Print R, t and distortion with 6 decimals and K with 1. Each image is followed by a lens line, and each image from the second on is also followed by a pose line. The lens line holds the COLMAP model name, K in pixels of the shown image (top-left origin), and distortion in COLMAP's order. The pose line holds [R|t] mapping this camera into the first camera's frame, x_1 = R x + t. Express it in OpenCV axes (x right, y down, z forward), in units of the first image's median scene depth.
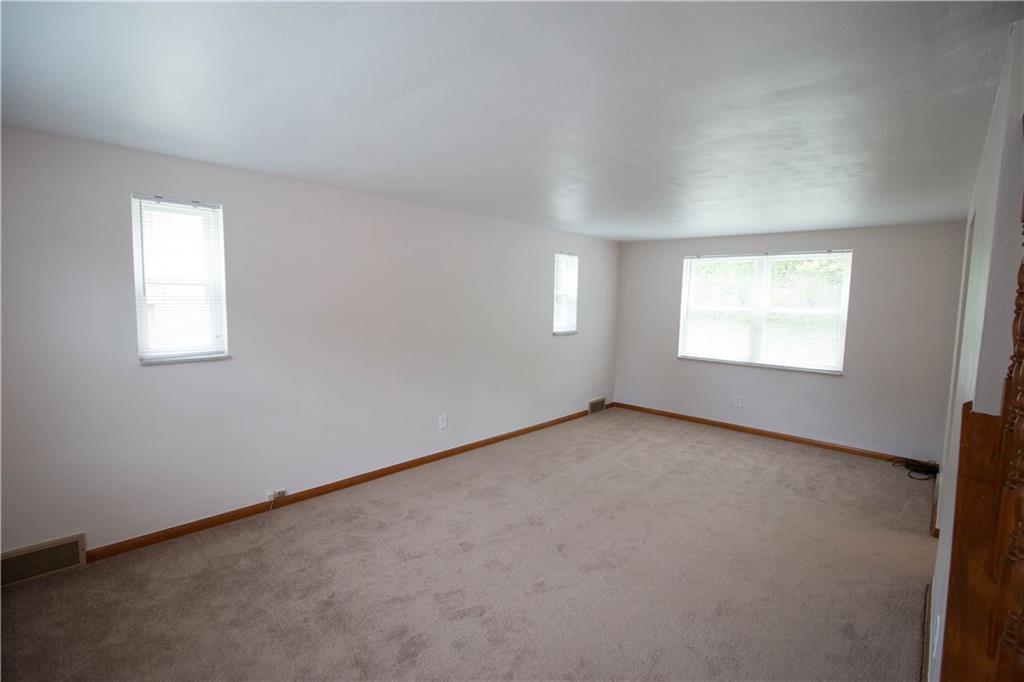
lens RADIAL K [[473.2, 0, 511.3], [0, 473.2, 337.1], [0, 0, 1]] dist [-0.008108, -0.006006]
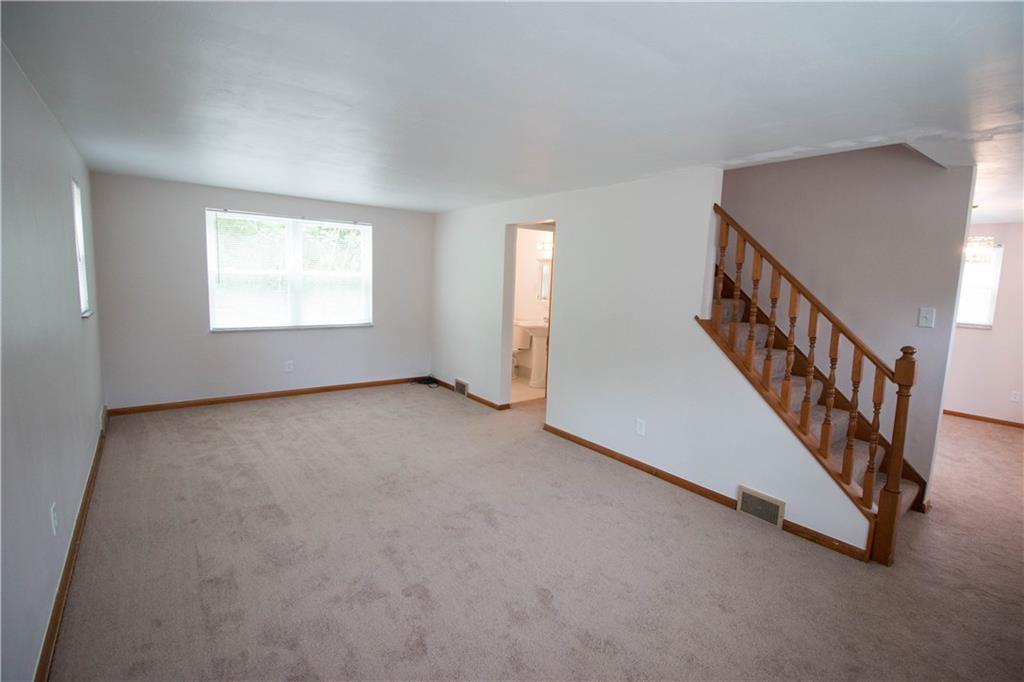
lens RADIAL K [[473.2, 0, 511.6], [0, 473.2, 345.0], [0, 0, 1]] dist [-0.008108, -0.006006]
pose [[0.167426, -0.157019, 0.973300, -0.454138], [0.051484, 0.987281, 0.150419, -0.038270], [-0.984540, 0.024925, 0.173380, 0.416742]]
